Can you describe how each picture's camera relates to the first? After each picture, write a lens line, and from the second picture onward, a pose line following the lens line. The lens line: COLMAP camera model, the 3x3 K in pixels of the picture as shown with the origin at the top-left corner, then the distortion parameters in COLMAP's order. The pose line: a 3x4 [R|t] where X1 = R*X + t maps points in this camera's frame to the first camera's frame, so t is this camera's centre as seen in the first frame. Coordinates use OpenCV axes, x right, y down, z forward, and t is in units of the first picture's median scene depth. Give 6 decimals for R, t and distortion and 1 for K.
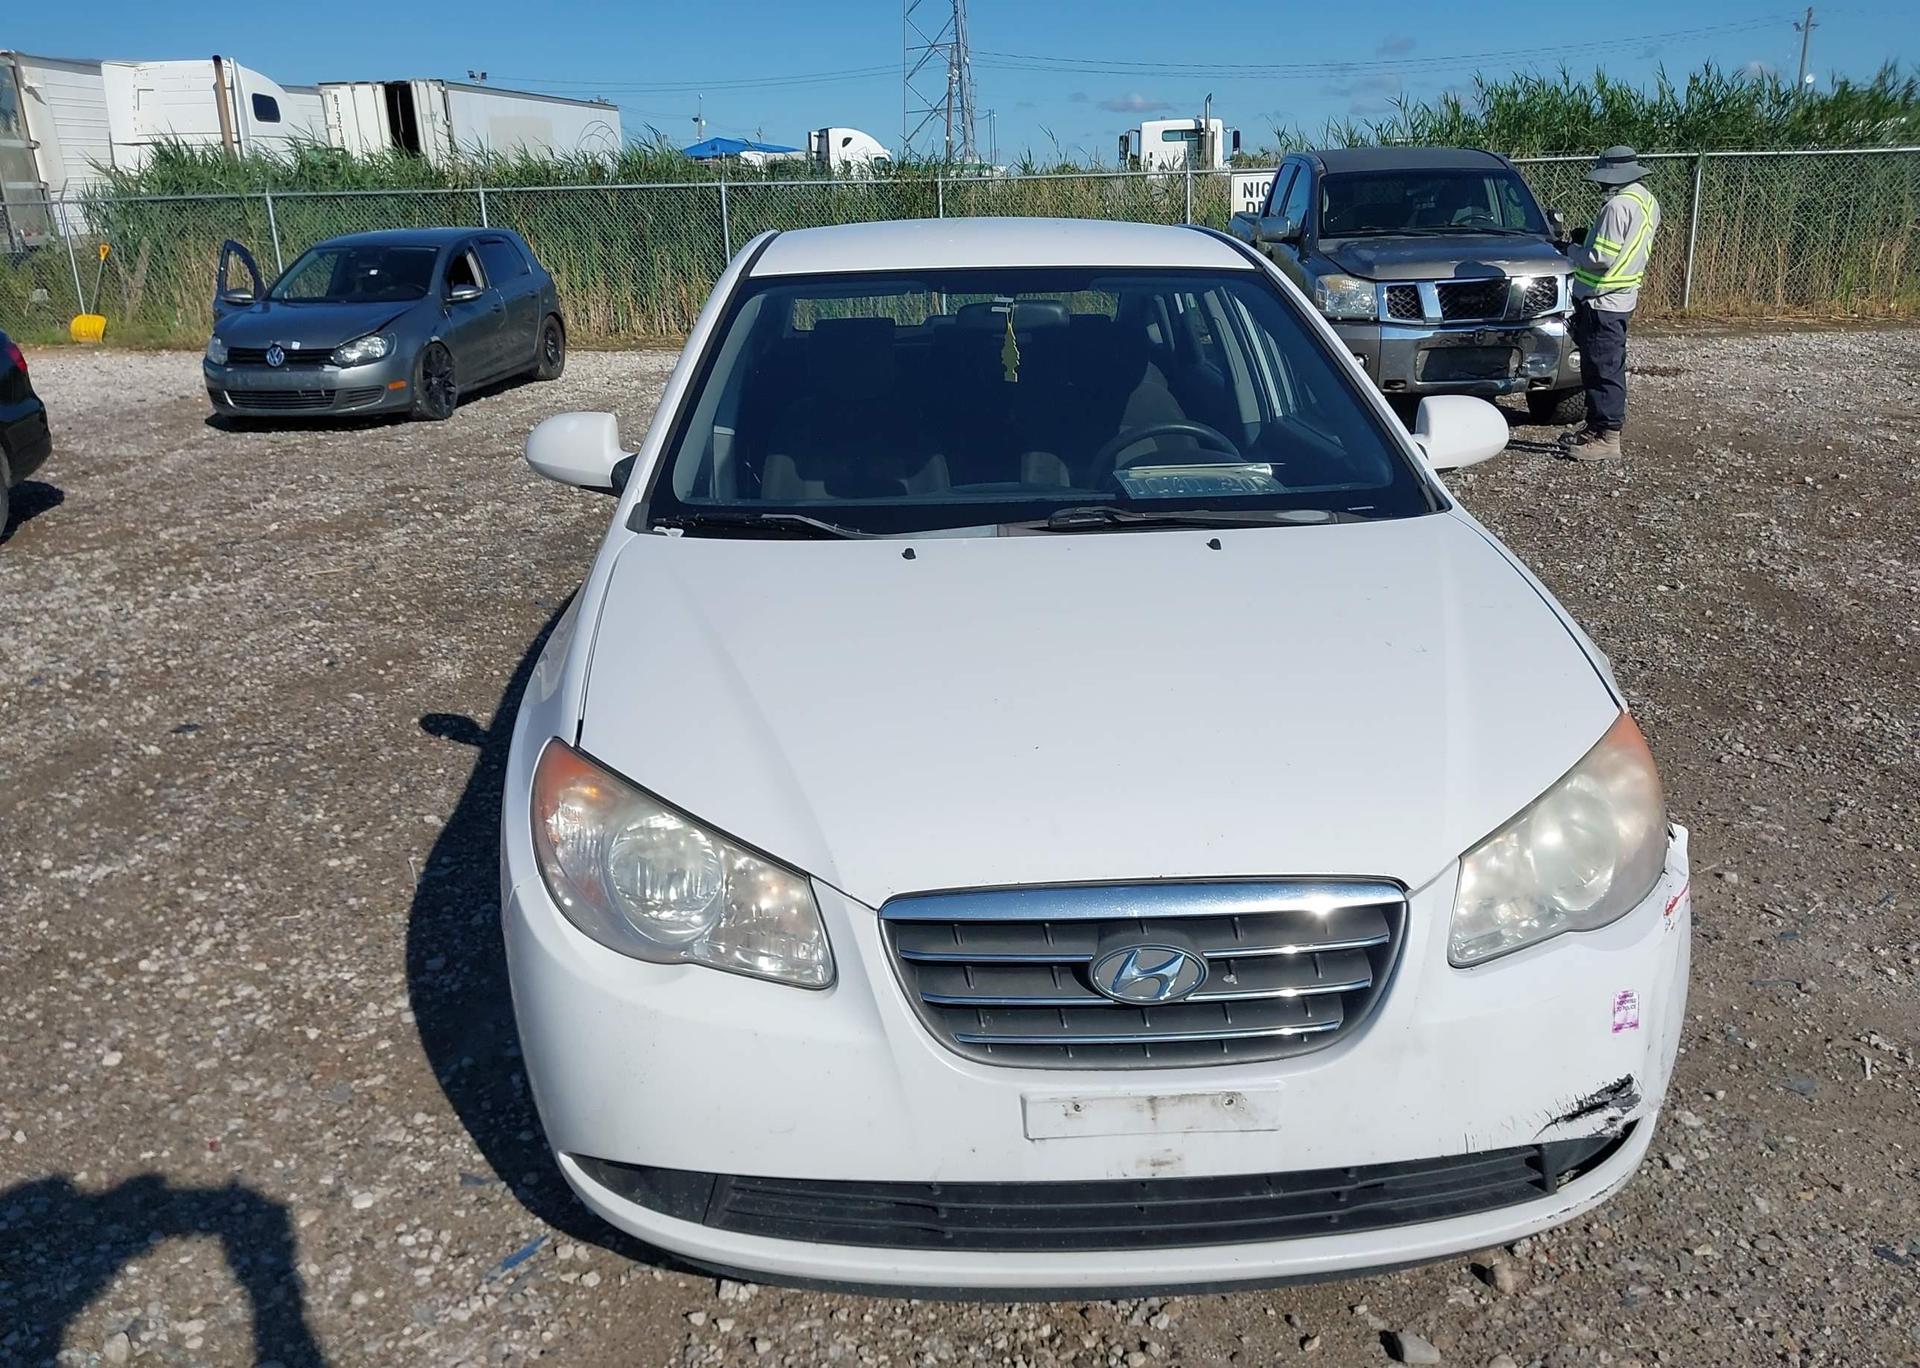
lens RADIAL K [[1536.2, 0, 962.4], [0, 1536.2, 681.2], [0, 0, 1]] dist [0.028929, 0.001983]
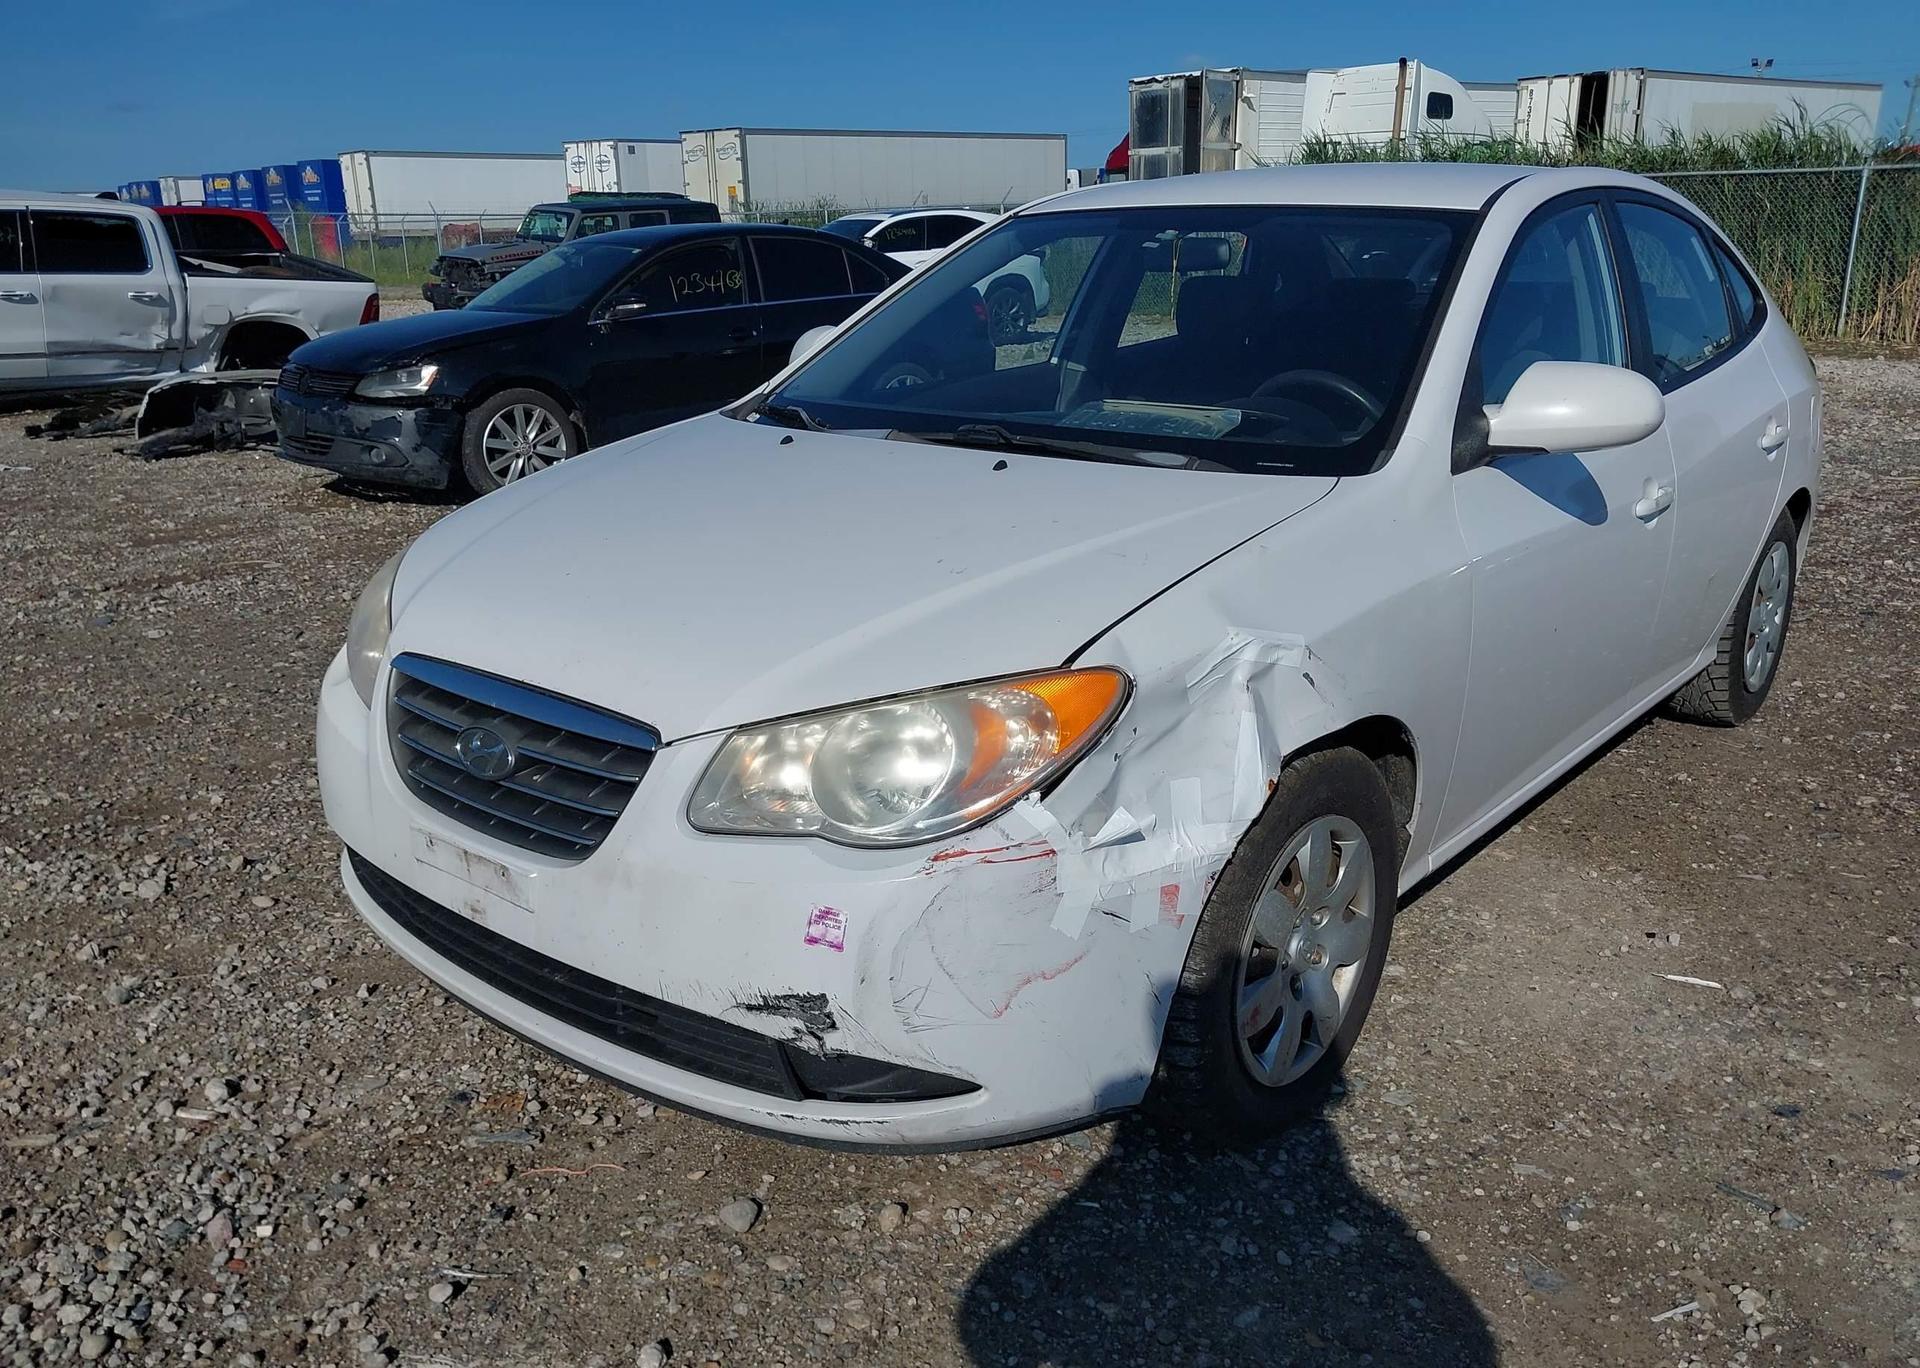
lens RADIAL K [[1576.6, 0, 952.2], [0, 1576.6, 643.9], [0, 0, 1]] dist [-0.002854, -0.001861]
pose [[0.720652, 0.189030, -0.667029, 0.100353], [-0.206161, 0.977019, 0.054144, -0.002869], [0.661935, 0.098497, 0.743062, 0.026686]]
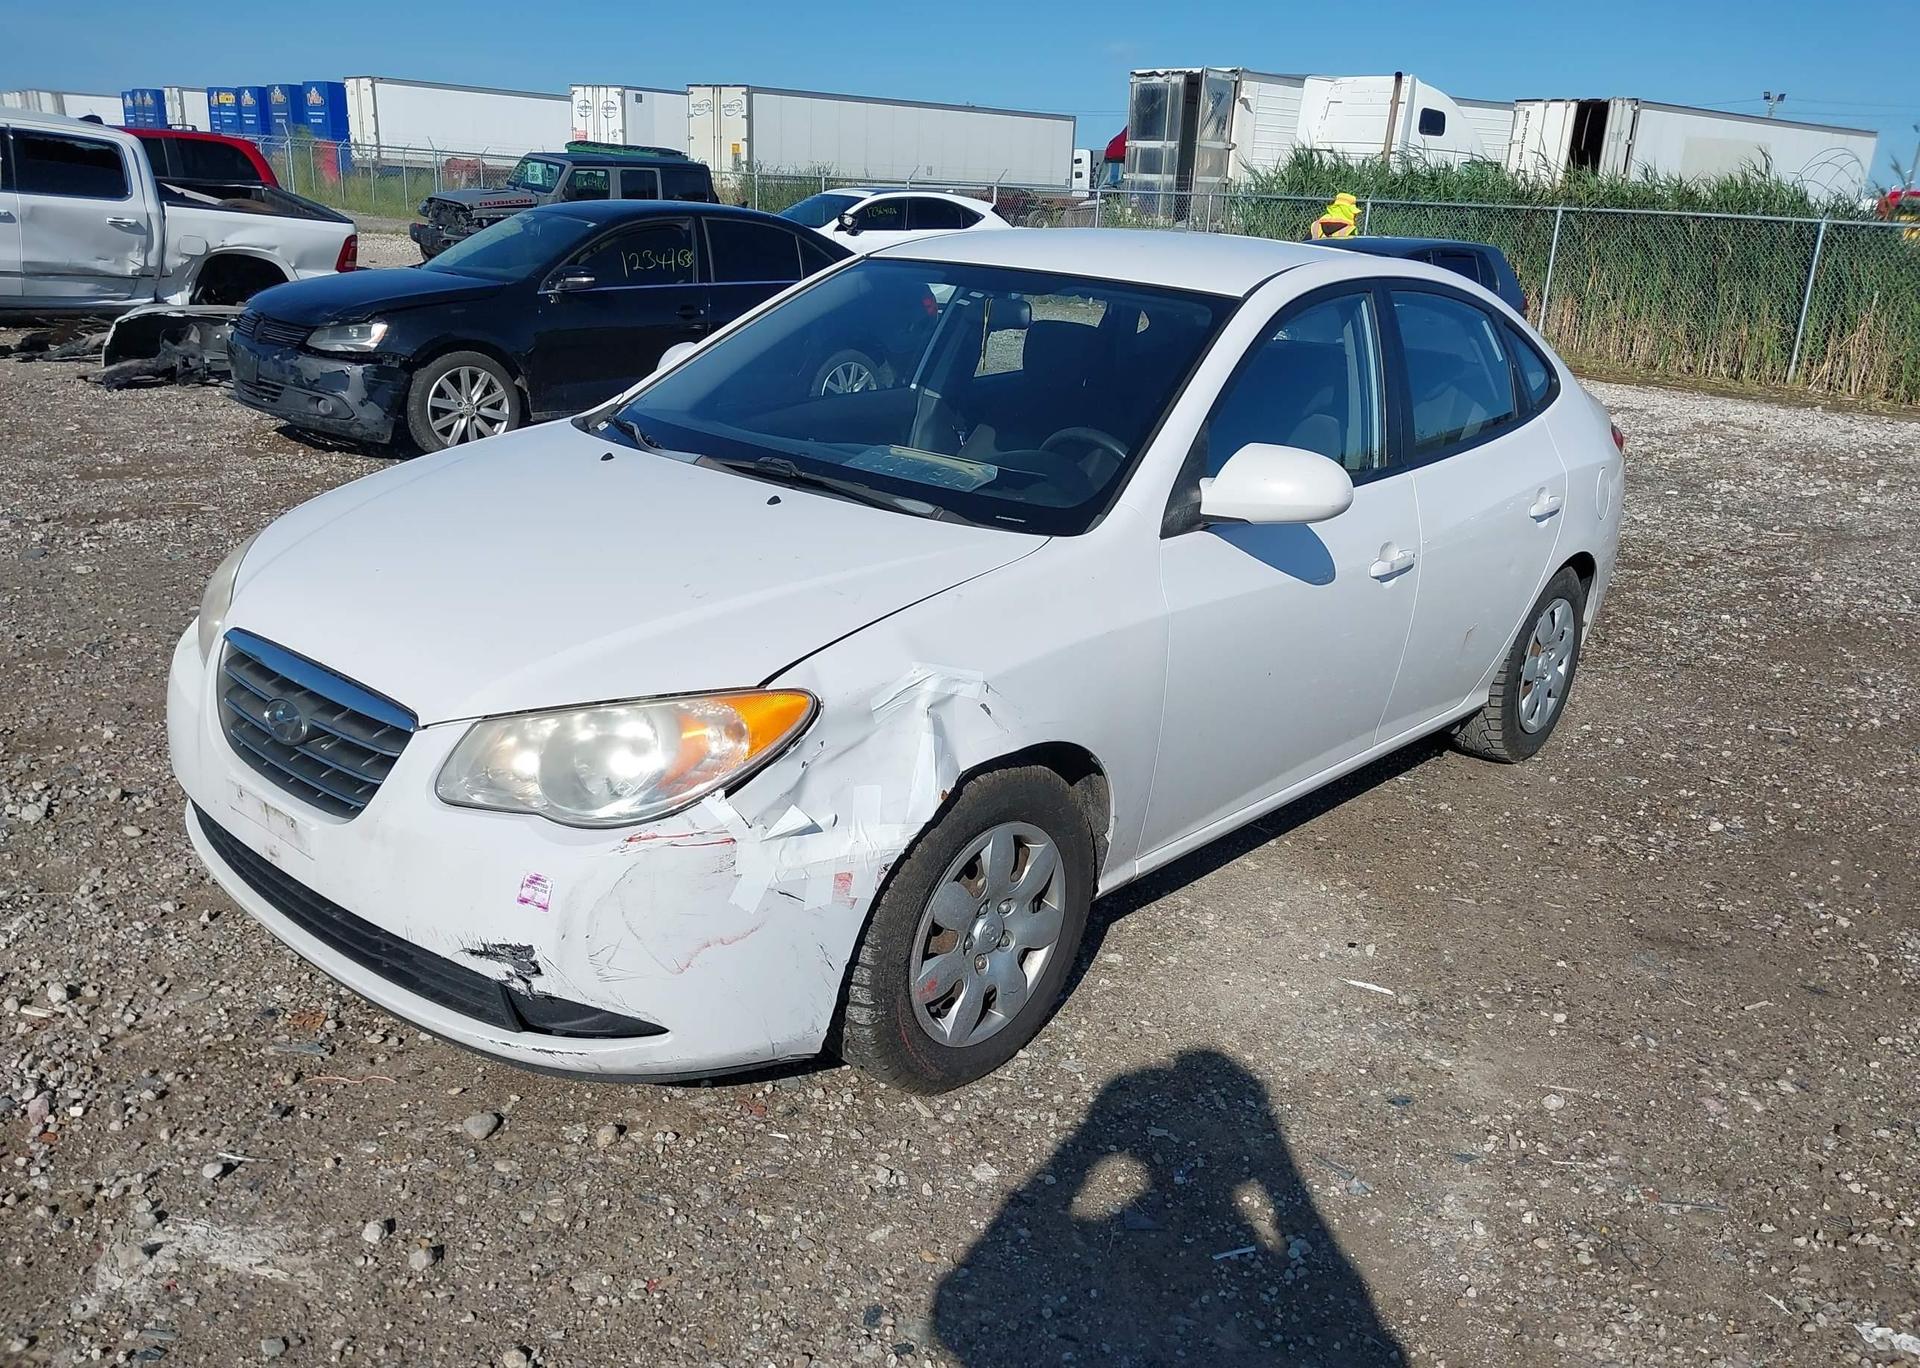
lens RADIAL K [[1566.9, 0, 964.4], [0, 1566.9, 685.7], [0, 0, 1]] dist [-0.003154, -0.003397]
pose [[0.715774, 0.269804, -0.644107, 0.124919], [-0.276457, 0.956474, 0.093432, -0.012401], [0.641280, 0.111192, 0.759208, 0.025833]]
